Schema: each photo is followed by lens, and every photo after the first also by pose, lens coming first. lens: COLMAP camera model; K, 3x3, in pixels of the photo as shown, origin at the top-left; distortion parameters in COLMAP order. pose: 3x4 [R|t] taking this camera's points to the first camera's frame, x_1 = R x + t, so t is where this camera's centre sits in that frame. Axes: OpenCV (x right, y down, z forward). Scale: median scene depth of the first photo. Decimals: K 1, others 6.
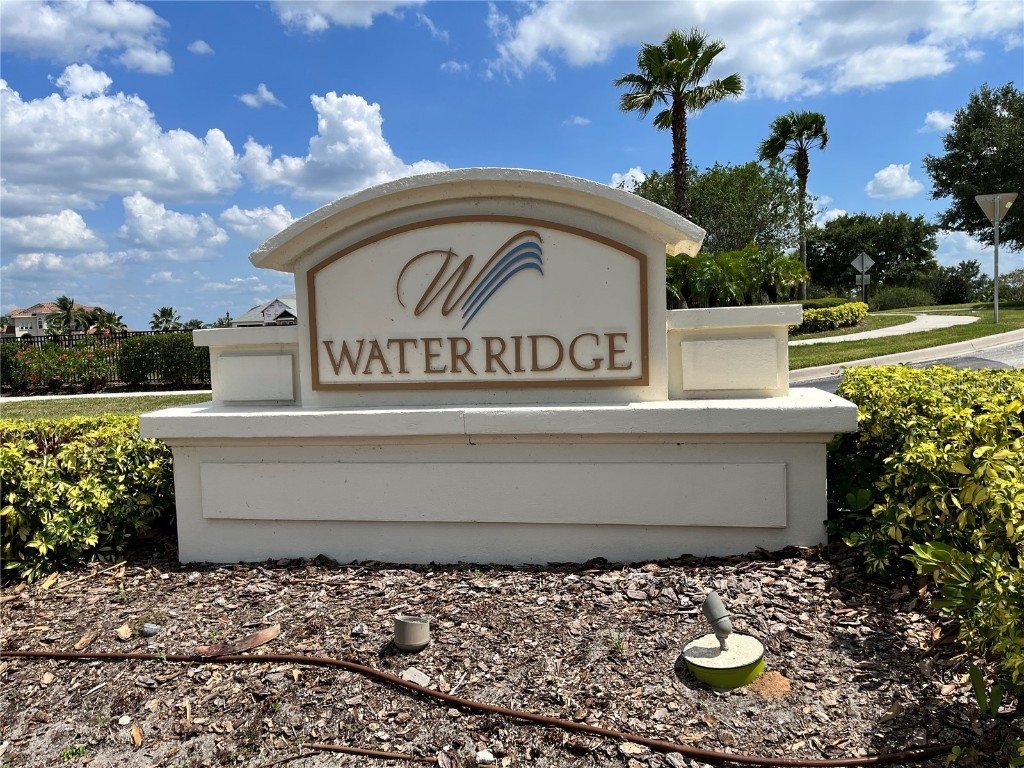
lens RADIAL K [[793.6, 0, 512.0], [0, 793.6, 384.0], [0, 0, 1]] dist [0.012447, 0.009000]
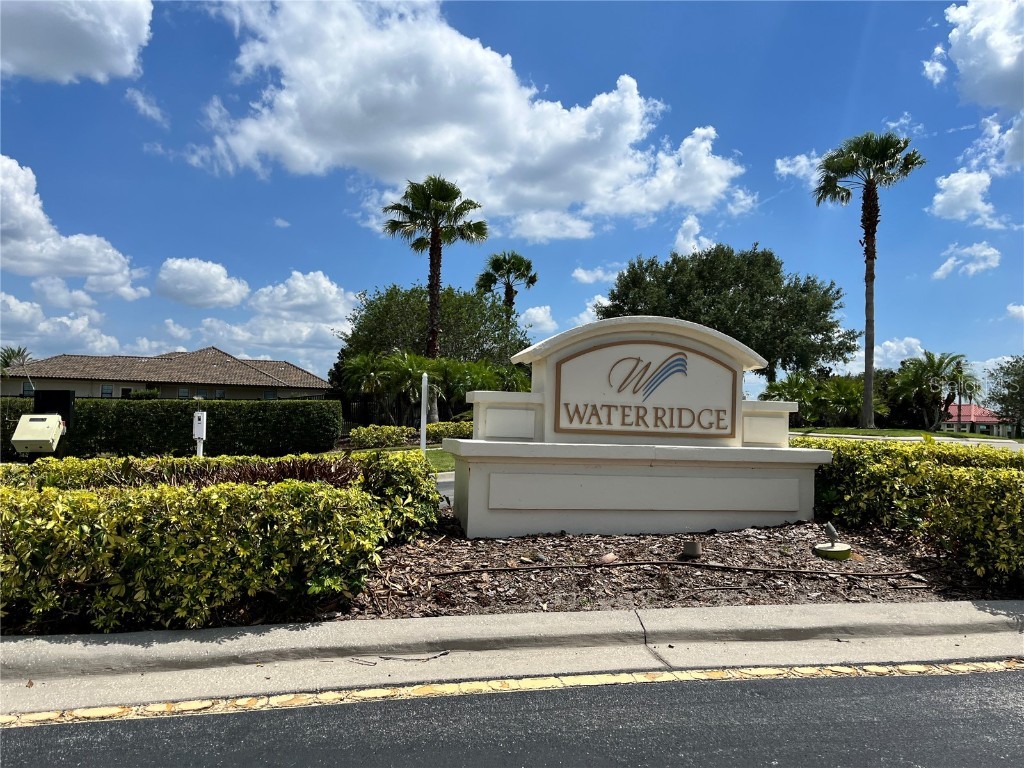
lens RADIAL K [[769.7, 0, 511.5], [0, 769.7, 409.8], [0, 0, 1]] dist [0.004699, -0.001508]
pose [[0.910007, 0.070616, 0.408535, -1.018305], [-0.031101, 0.994239, -0.102578, 0.132970], [-0.413425, 0.080641, 0.906960, -0.442080]]
